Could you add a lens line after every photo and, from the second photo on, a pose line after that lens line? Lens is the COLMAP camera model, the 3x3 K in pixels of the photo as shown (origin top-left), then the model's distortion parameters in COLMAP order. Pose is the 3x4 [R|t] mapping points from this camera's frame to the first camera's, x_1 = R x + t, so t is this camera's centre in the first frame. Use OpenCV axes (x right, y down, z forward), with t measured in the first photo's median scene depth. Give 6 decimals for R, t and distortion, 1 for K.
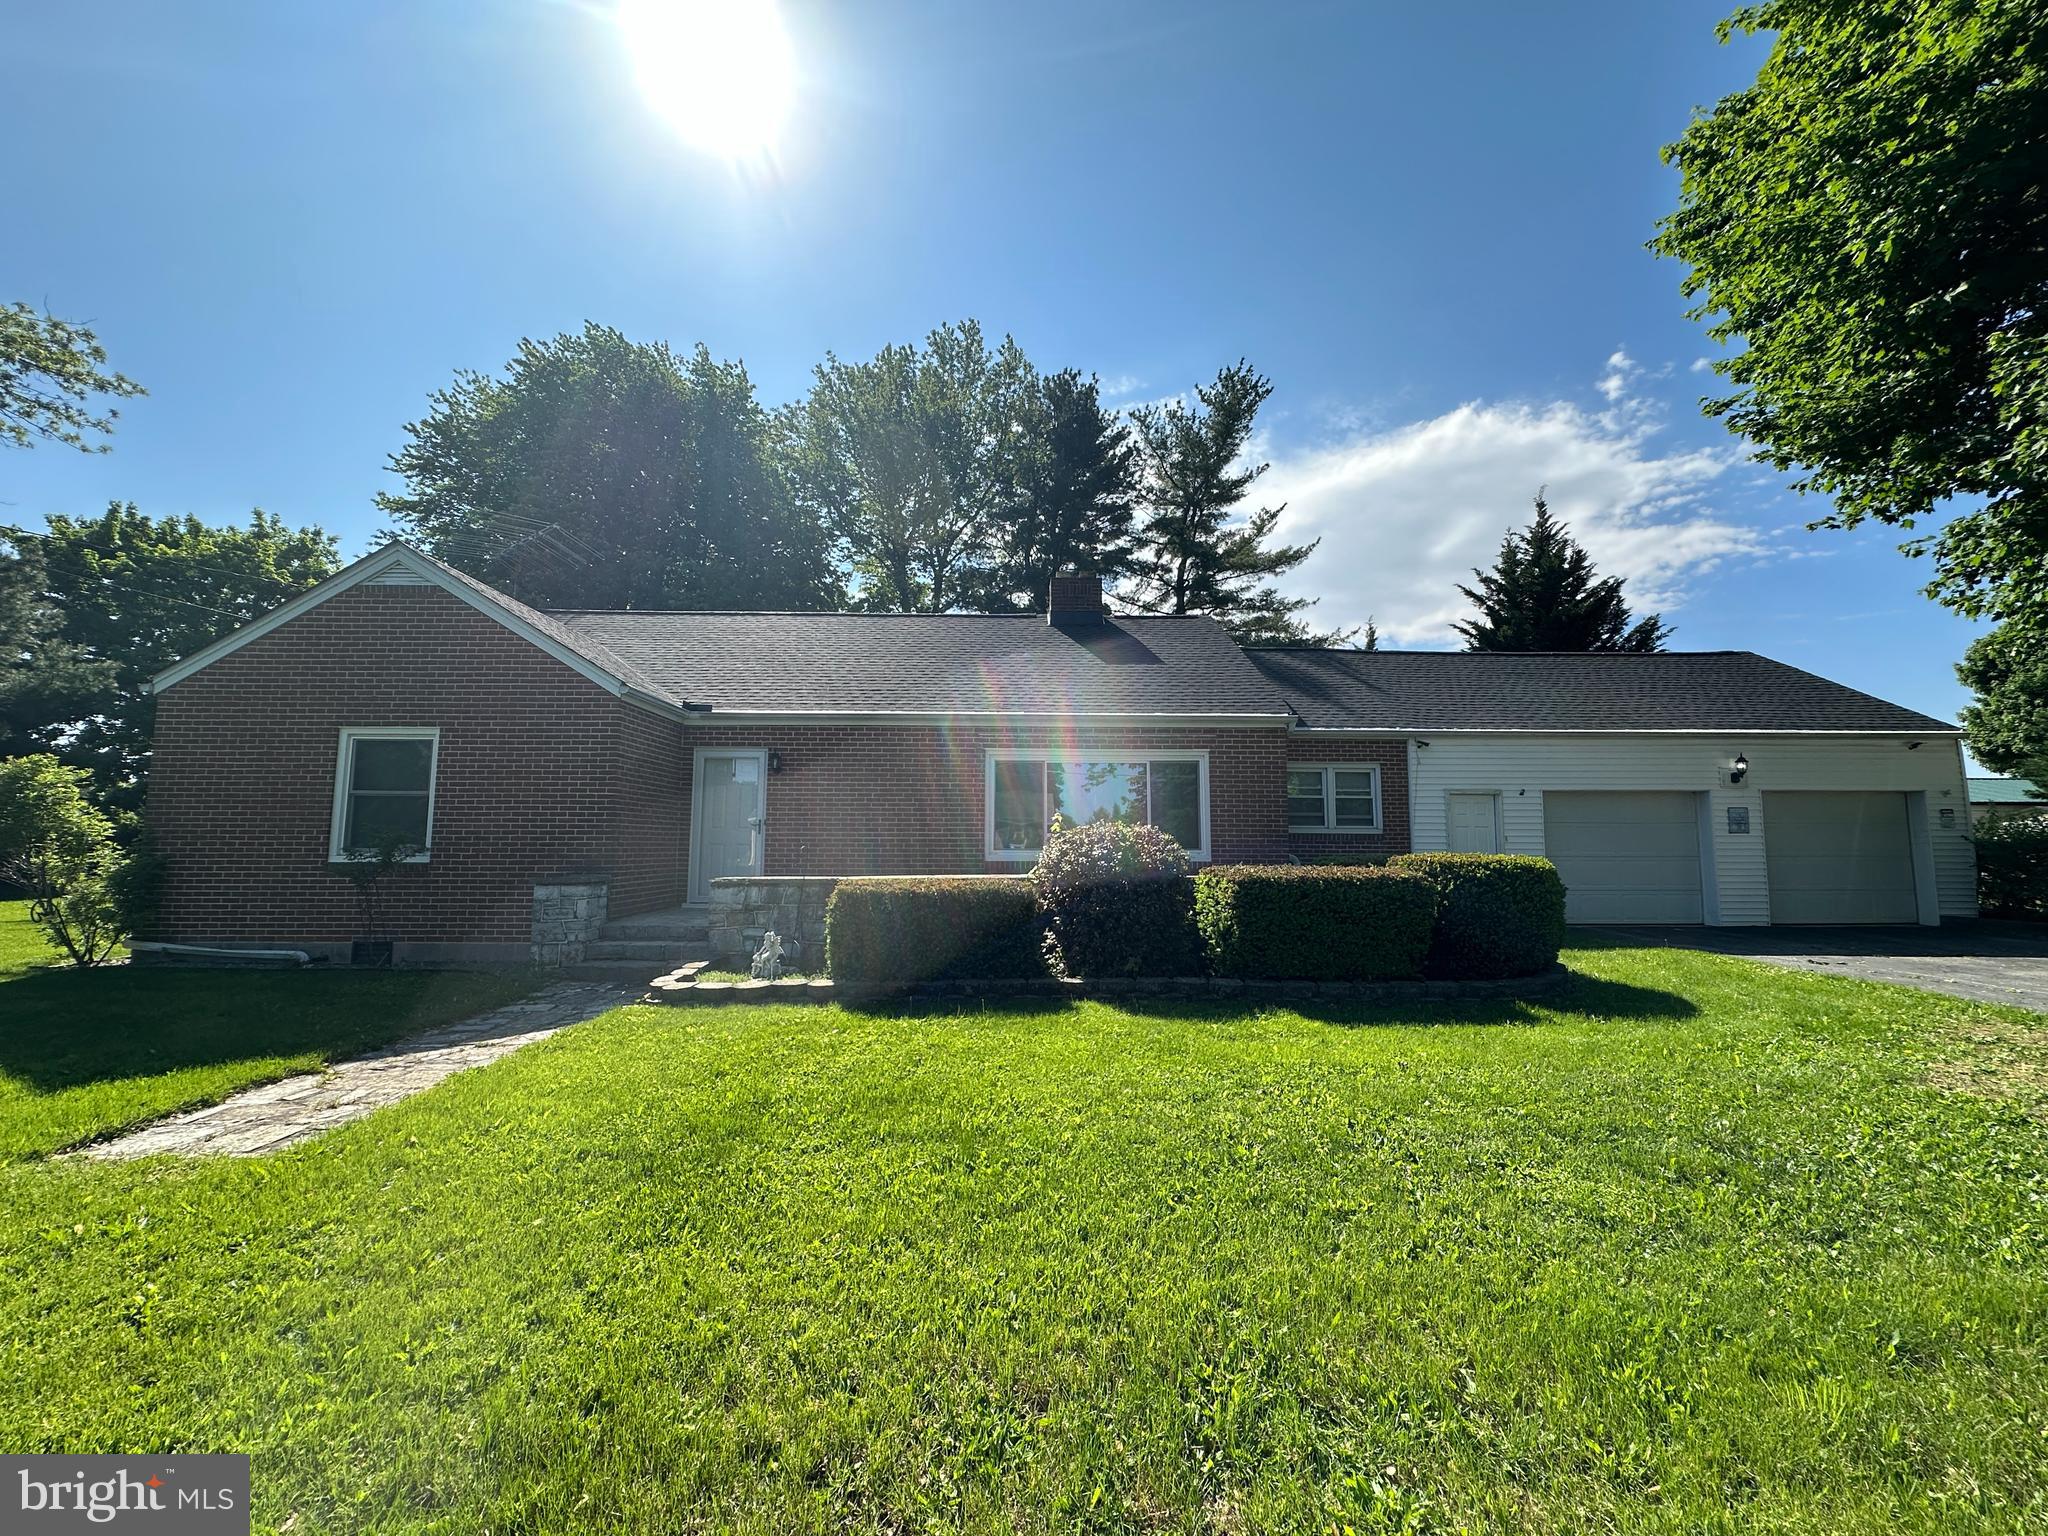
lens RADIAL K [[815.7, 0, 1024.3], [0, 815.7, 770.5], [0, 0, 1]] dist [-0.001090, 0.000865]
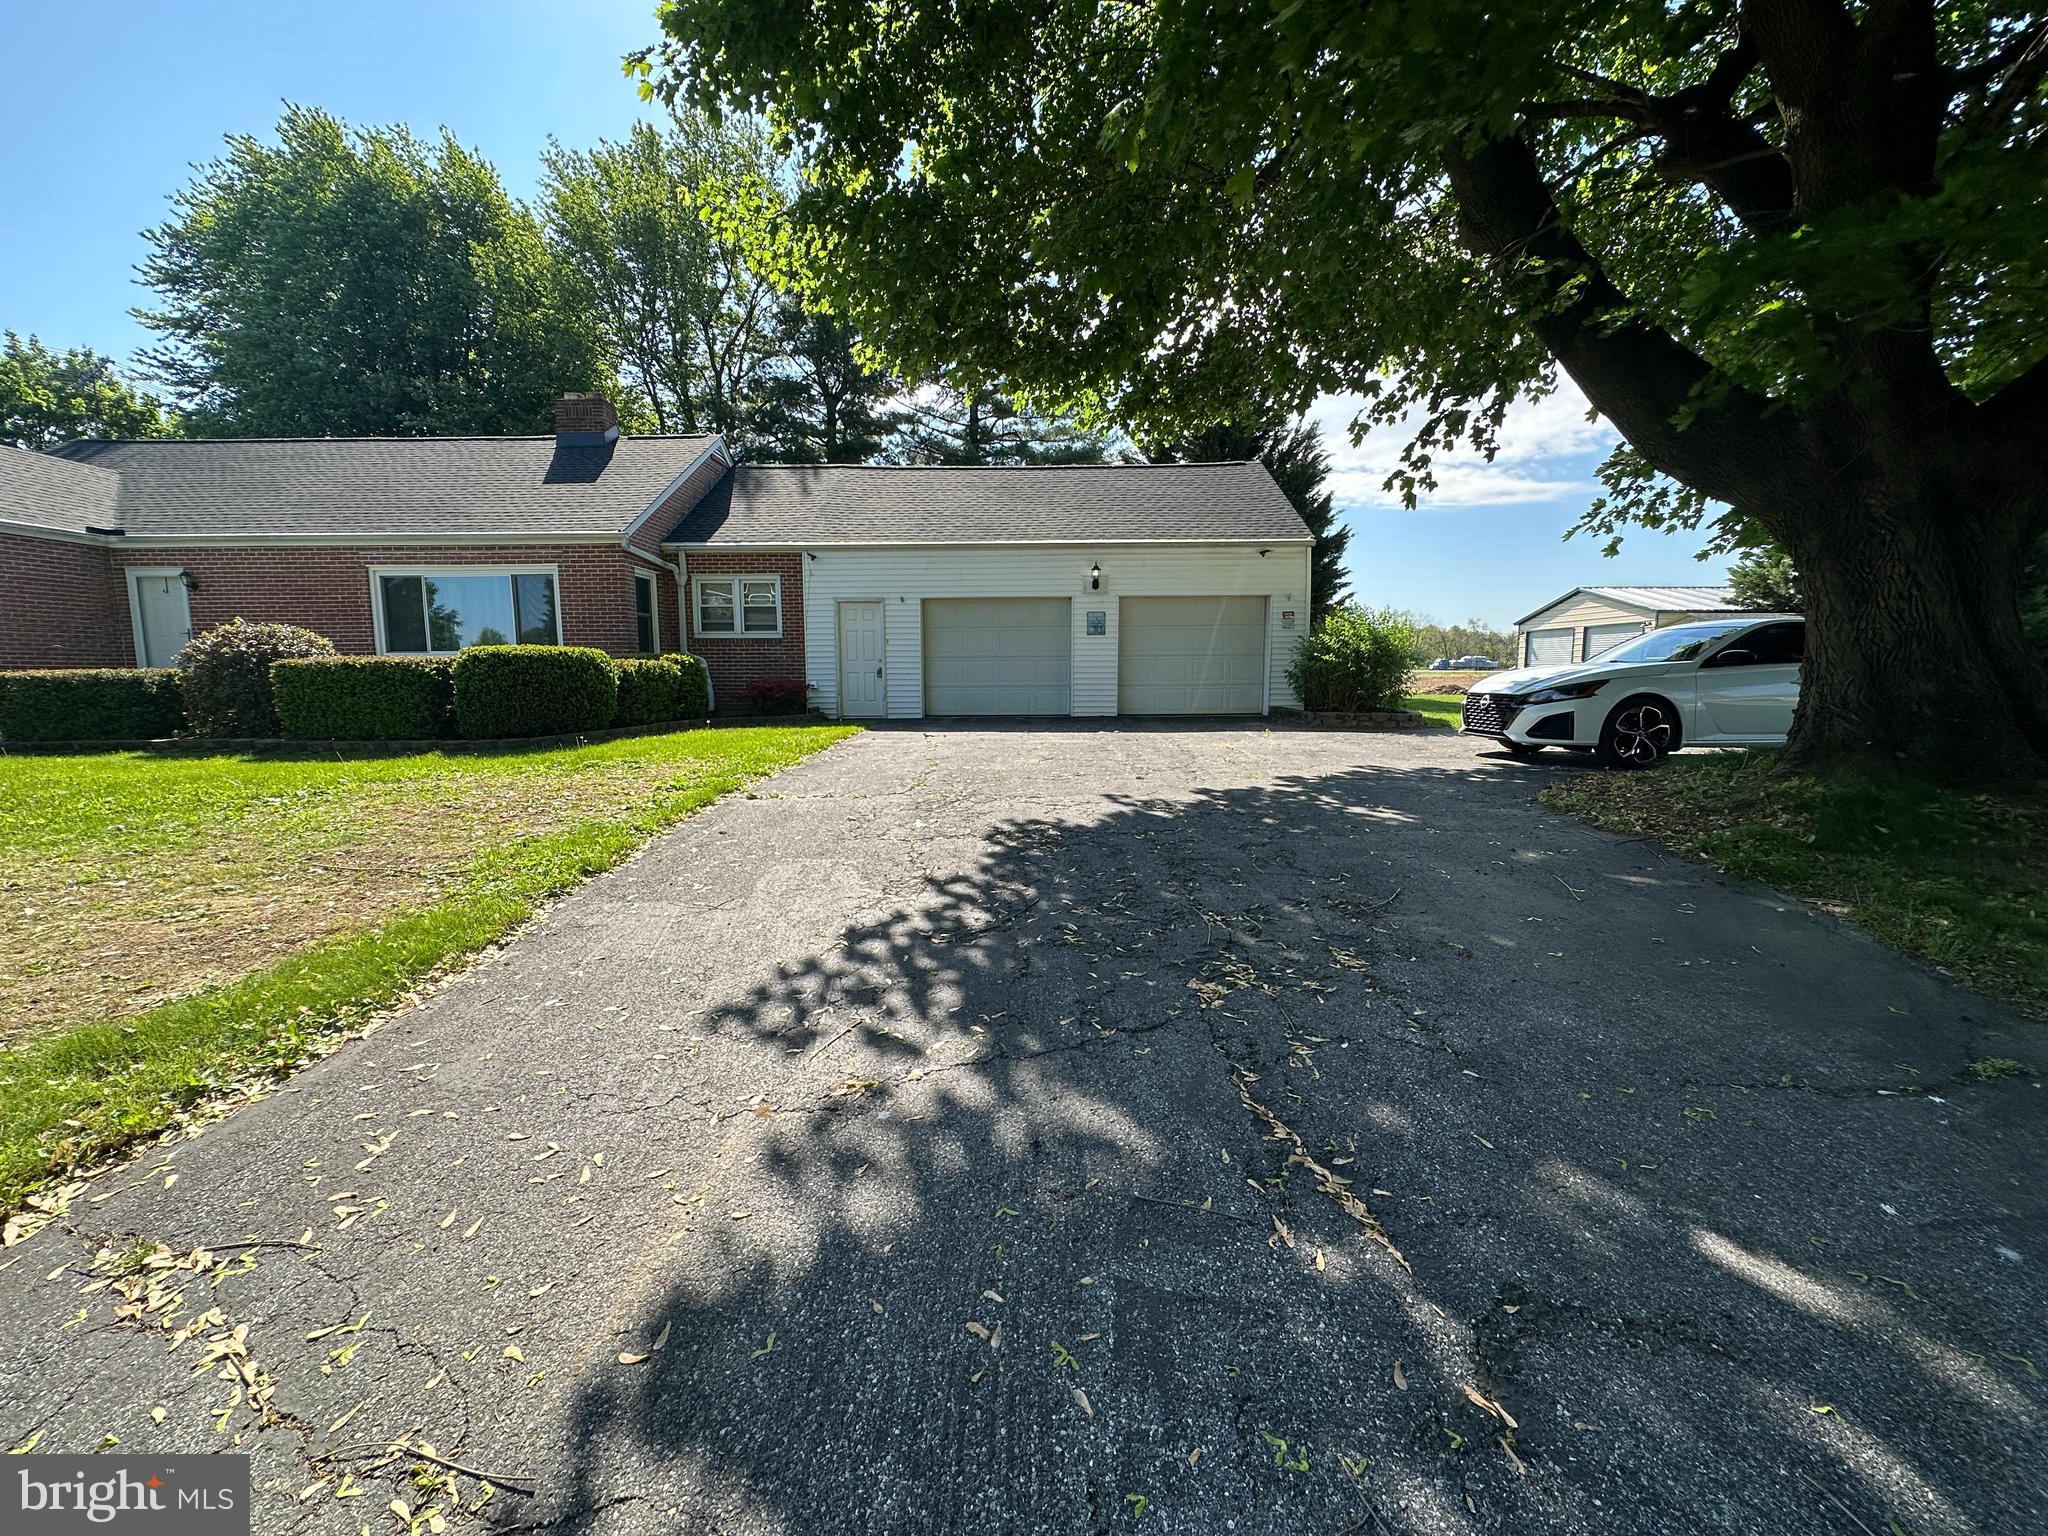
lens RADIAL K [[815.7, 0, 1024.0], [0, 815.7, 769.1], [0, 0, 1]] dist [-0.001090, 0.000865]
pose [[0.999535, -0.004267, -0.030183, 0.807558], [0.010601, 0.977007, 0.212944, 0.016914], [0.028581, -0.213165, 0.976598, -0.150061]]
